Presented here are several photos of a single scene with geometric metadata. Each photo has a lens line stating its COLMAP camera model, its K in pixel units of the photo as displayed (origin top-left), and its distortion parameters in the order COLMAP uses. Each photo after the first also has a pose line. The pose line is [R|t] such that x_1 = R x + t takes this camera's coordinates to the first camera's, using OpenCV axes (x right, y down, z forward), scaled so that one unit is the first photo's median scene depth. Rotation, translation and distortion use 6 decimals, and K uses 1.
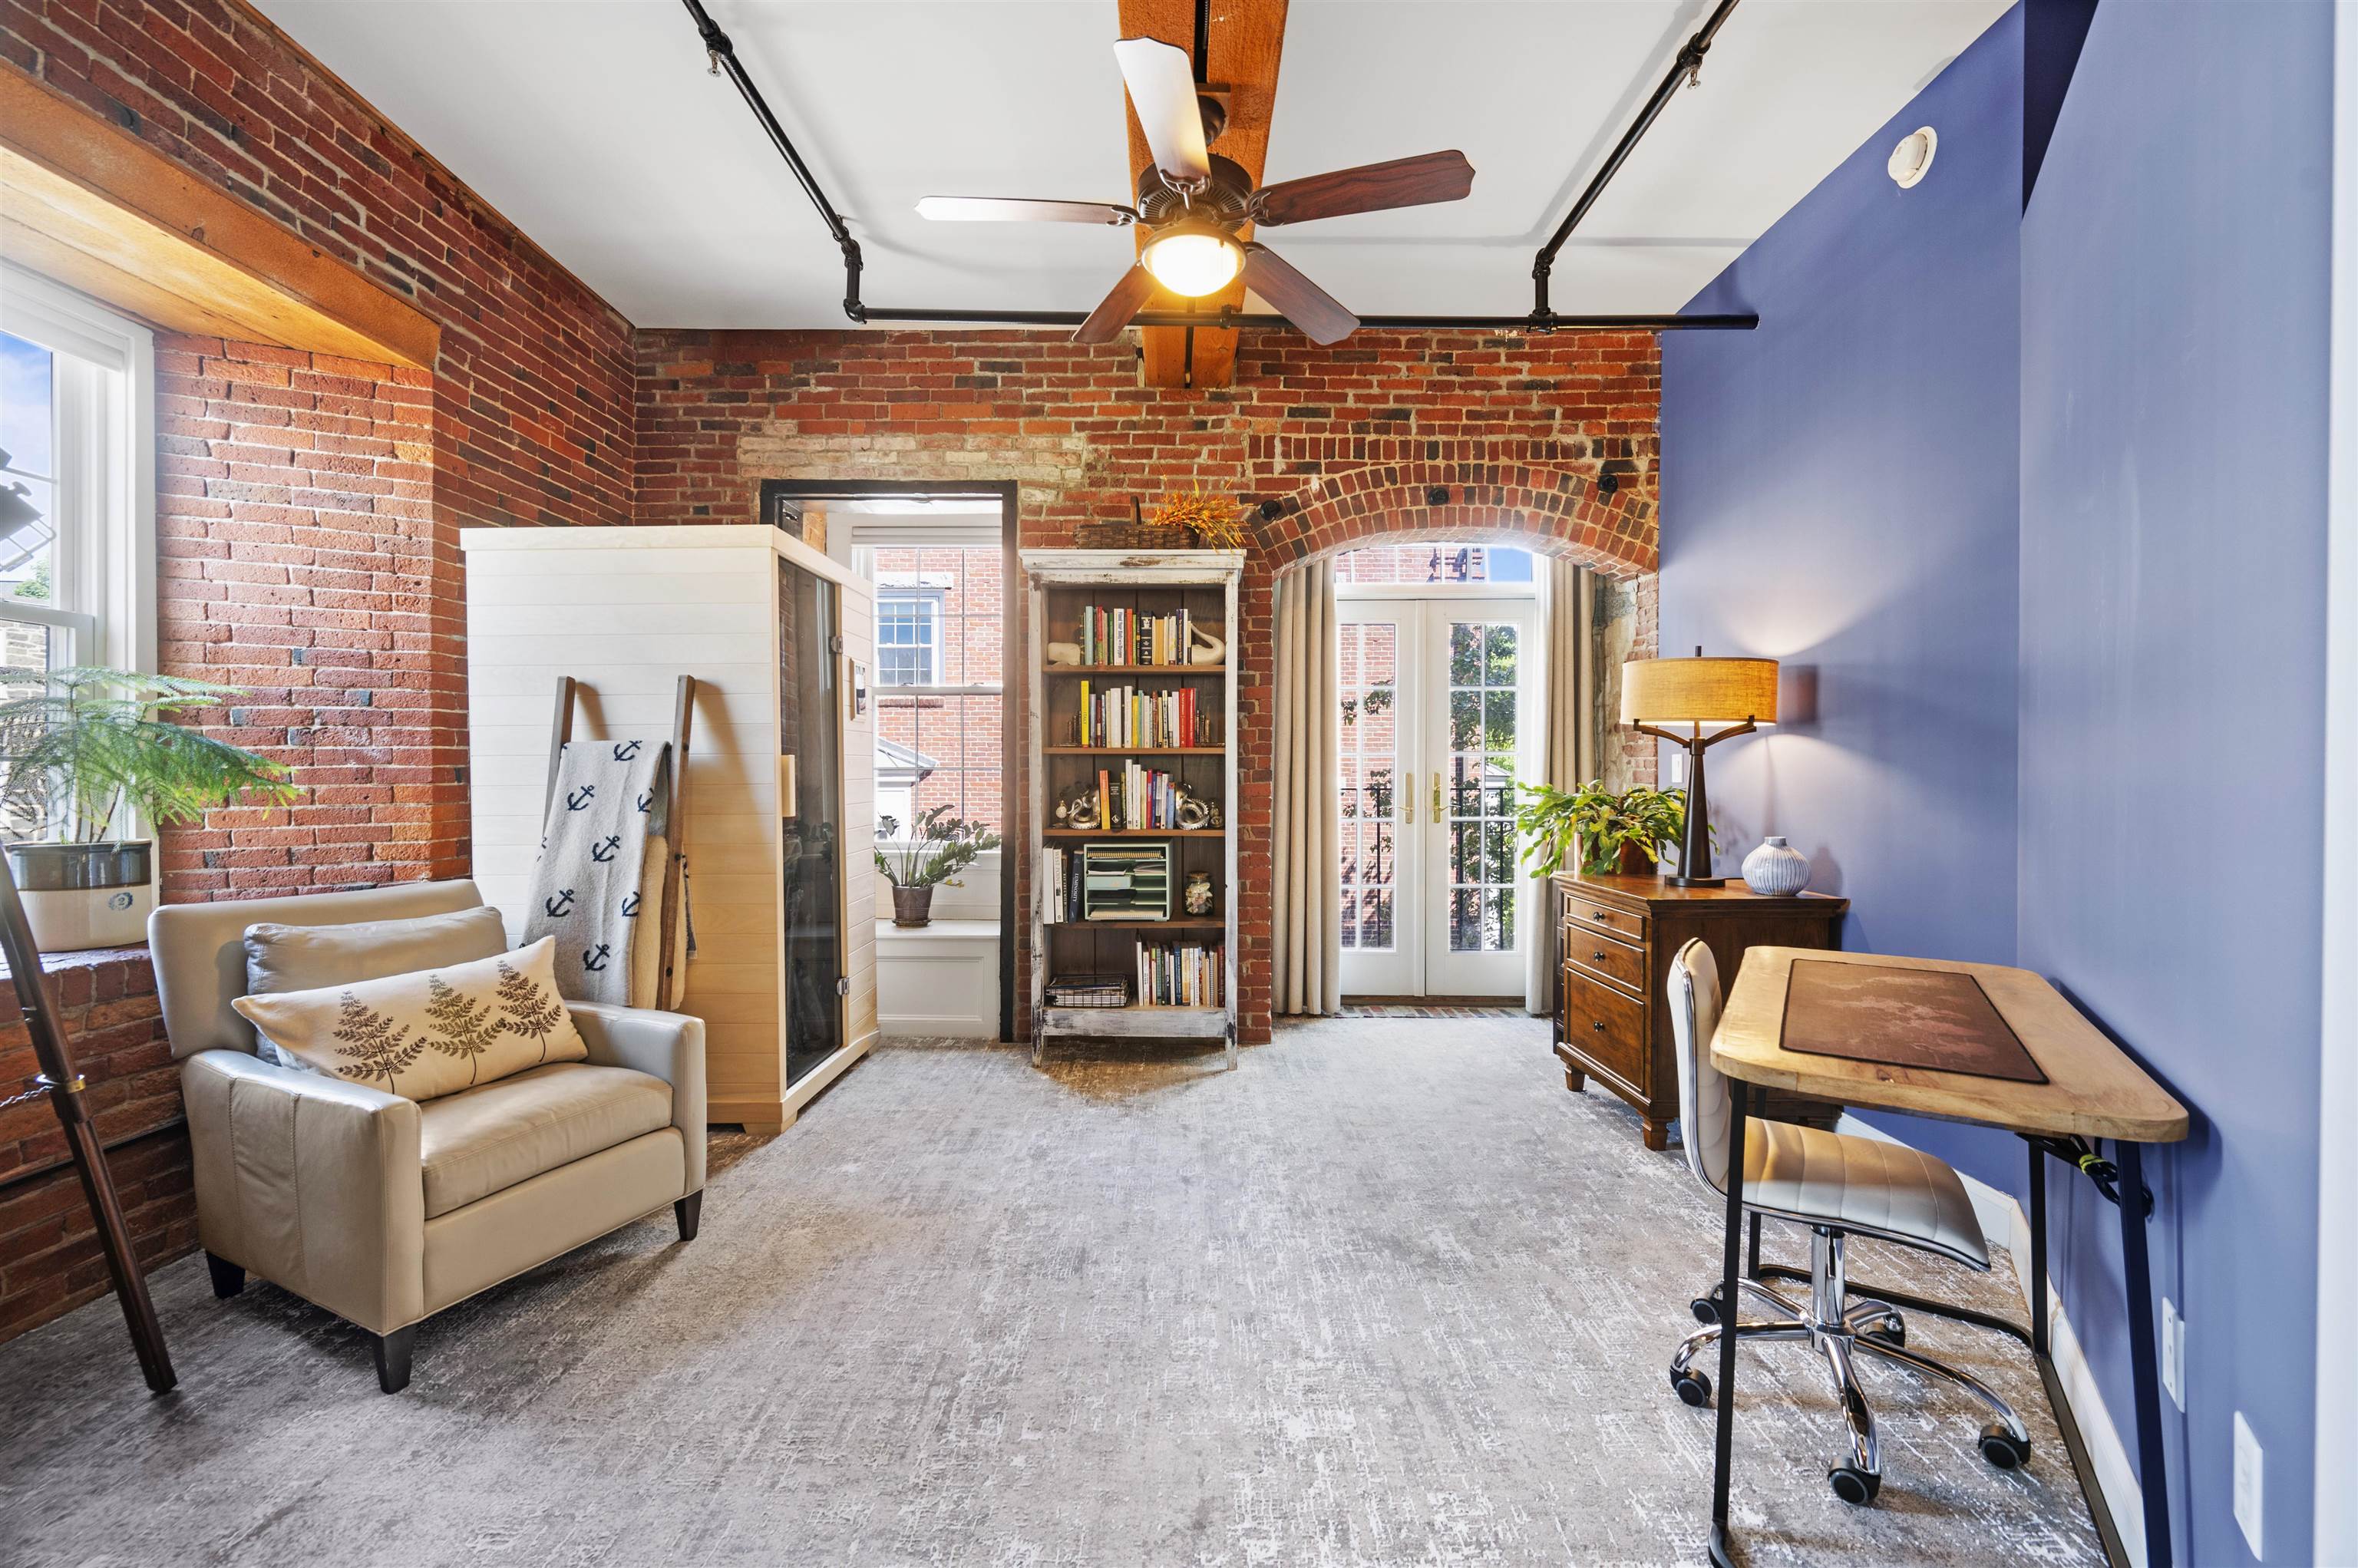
lens RADIAL K [[1000.0, 0, 1175.3], [0, 1000.0, 784.8], [0, 0, 1]] dist [-0.000192, 0.000382]
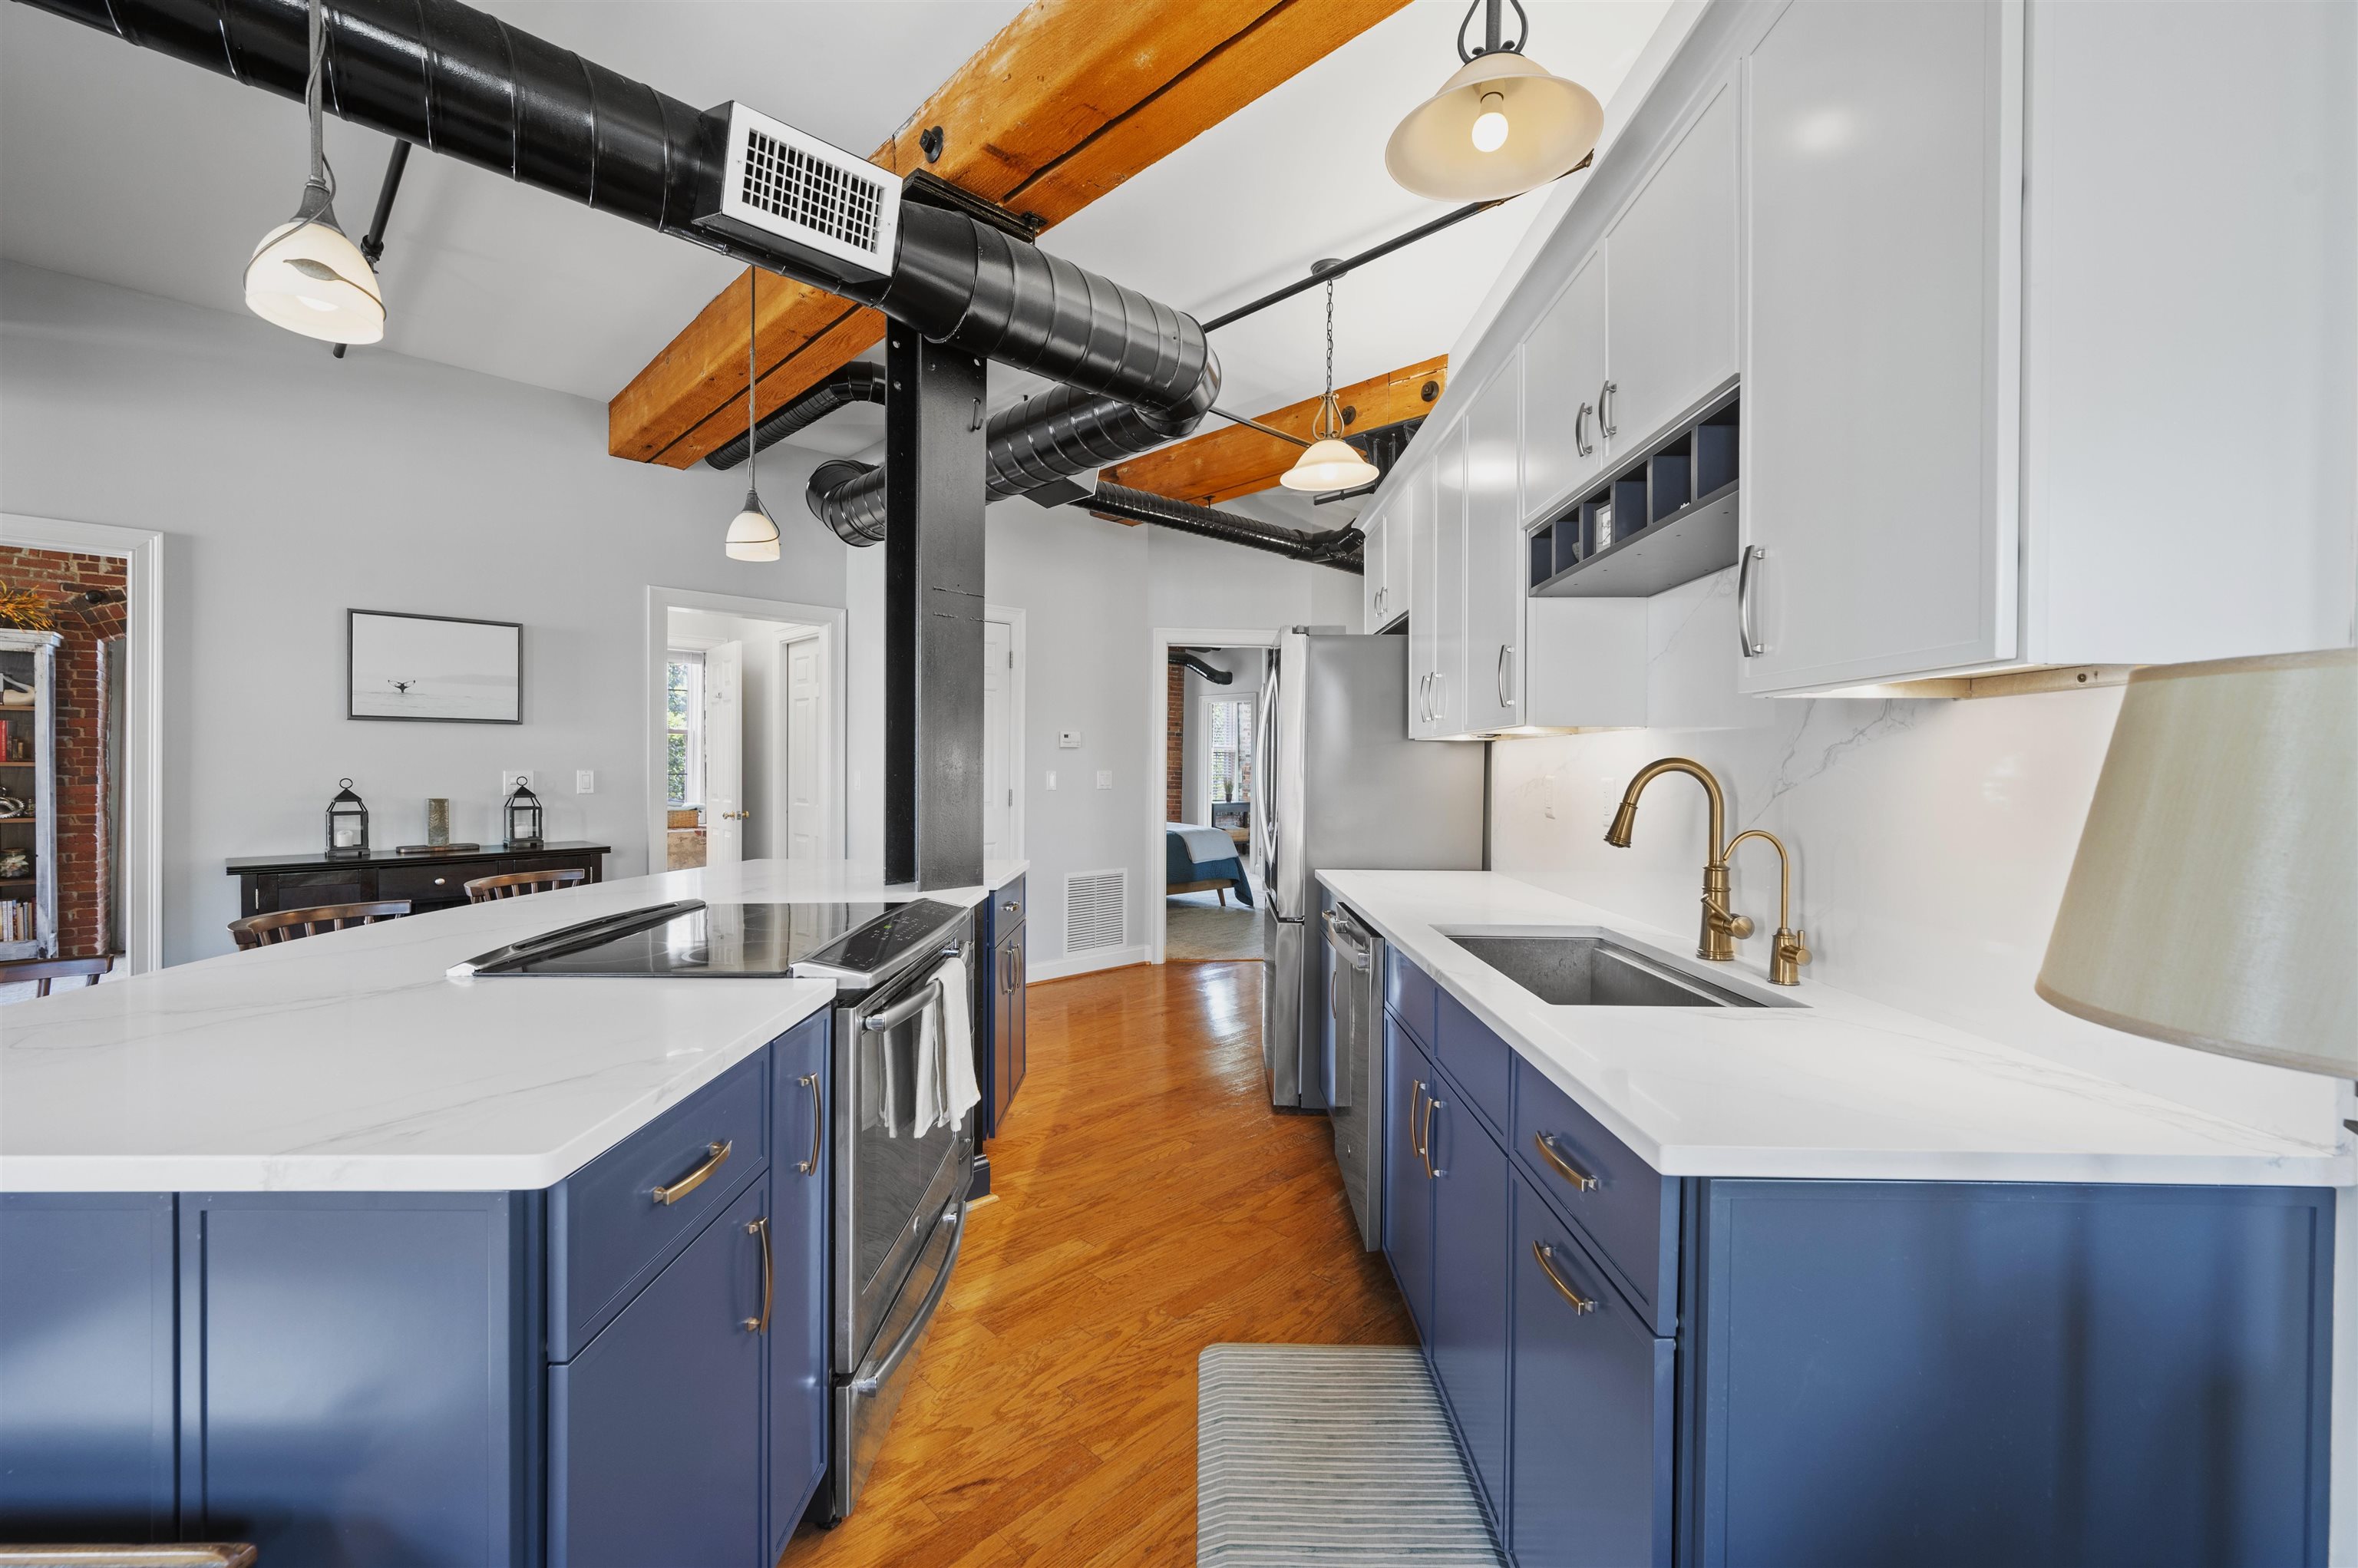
lens RADIAL K [[1000.0, 0, 1182.4], [0, 1000.0, 779.2], [0, 0, 1]] dist [-0.000192, 0.000382]
pose [[0.723563, -0.000406, 0.690259, 0.247707], [0.000836, 1.000000, -0.000288, -0.009738], [-0.690258, 0.000786, 0.723563, -1.202285]]
